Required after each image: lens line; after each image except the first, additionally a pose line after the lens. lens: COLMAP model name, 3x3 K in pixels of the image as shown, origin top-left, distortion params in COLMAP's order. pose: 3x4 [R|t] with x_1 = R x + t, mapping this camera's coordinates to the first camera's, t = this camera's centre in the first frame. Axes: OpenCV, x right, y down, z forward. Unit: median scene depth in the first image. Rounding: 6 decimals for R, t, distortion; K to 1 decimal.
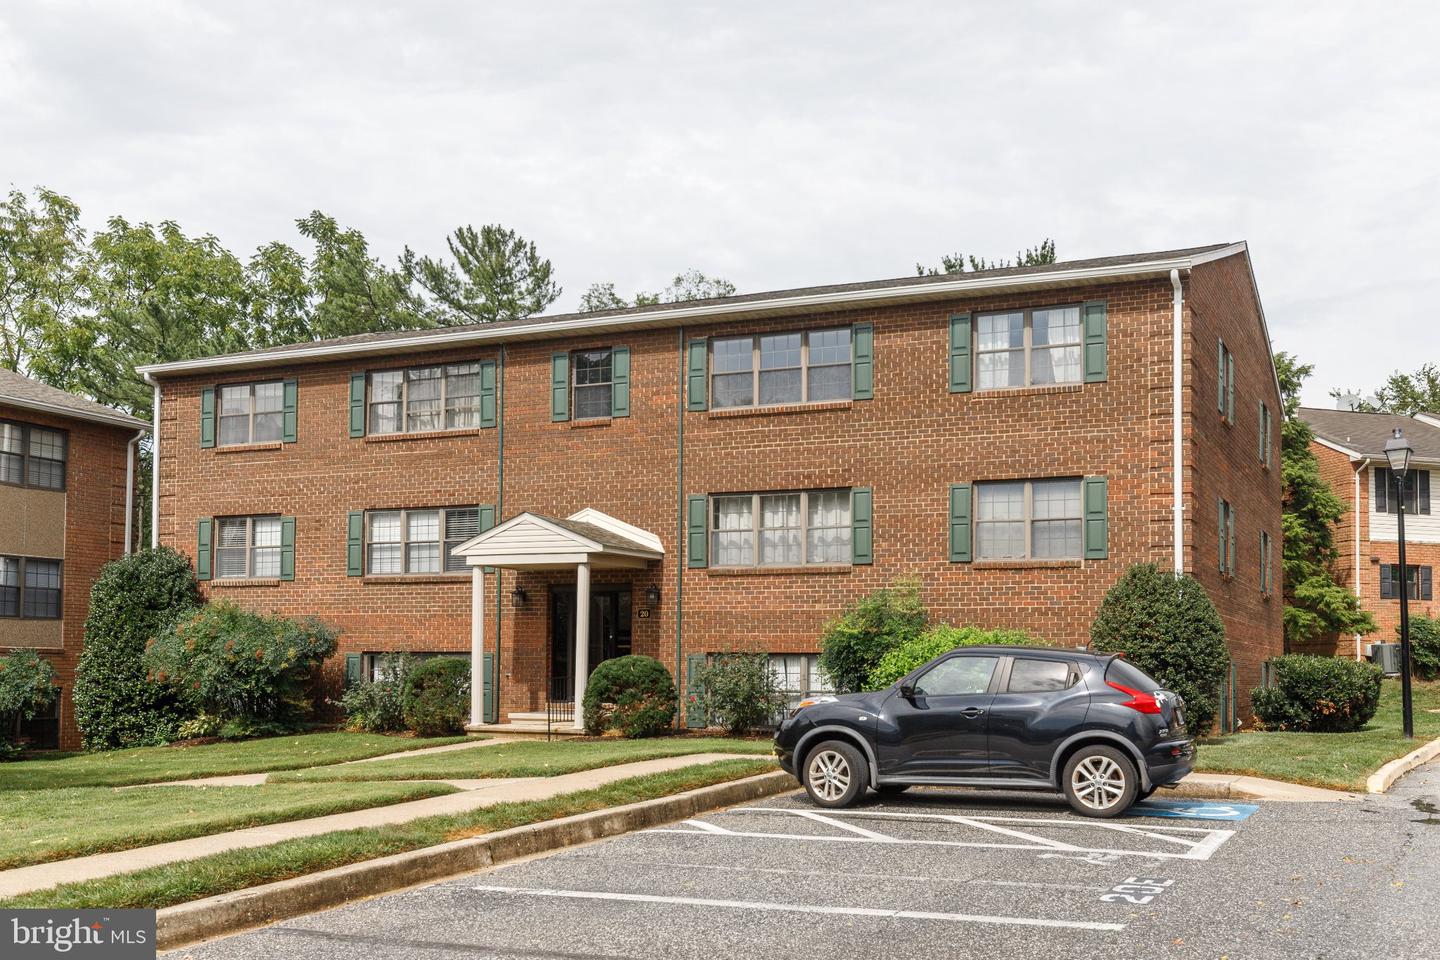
lens RADIAL K [[1212.9, 0, 721.3], [0, 1212.9, 433.3], [0, 0, 1]] dist [0.015888, 0.002447]
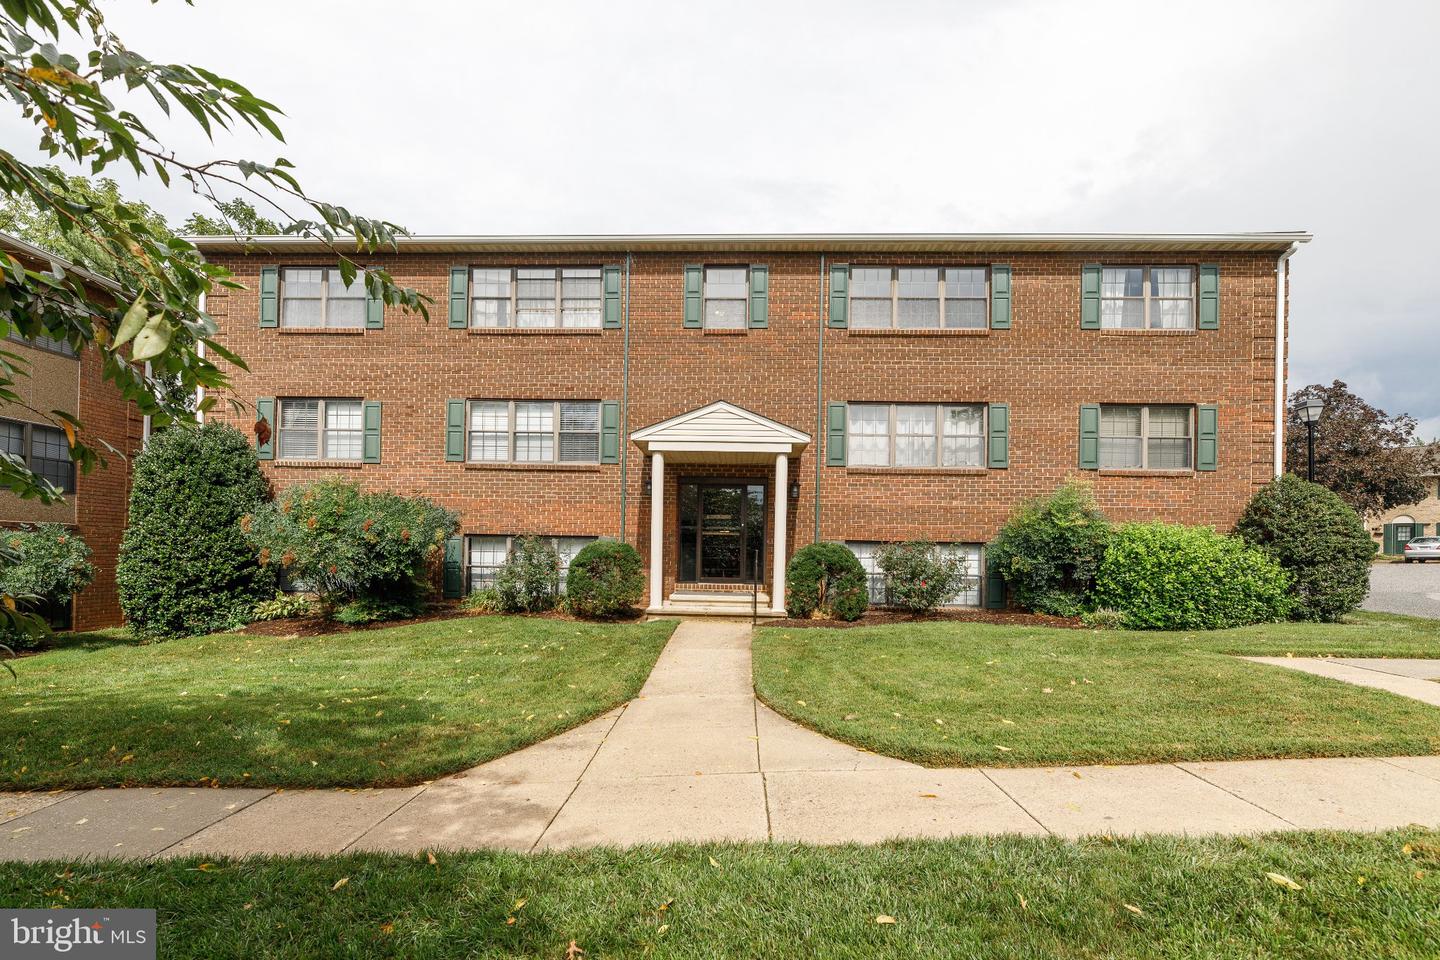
lens RADIAL K [[682.9, 0, 726.0], [0, 682.9, 462.4], [0, 0, 1]] dist [0.003343, 0.000216]
pose [[0.936105, 0.053081, 0.347691, -0.311323], [-0.076632, 0.995578, 0.054328, 0.074624], [-0.343270, -0.077501, 0.936034, 0.406081]]
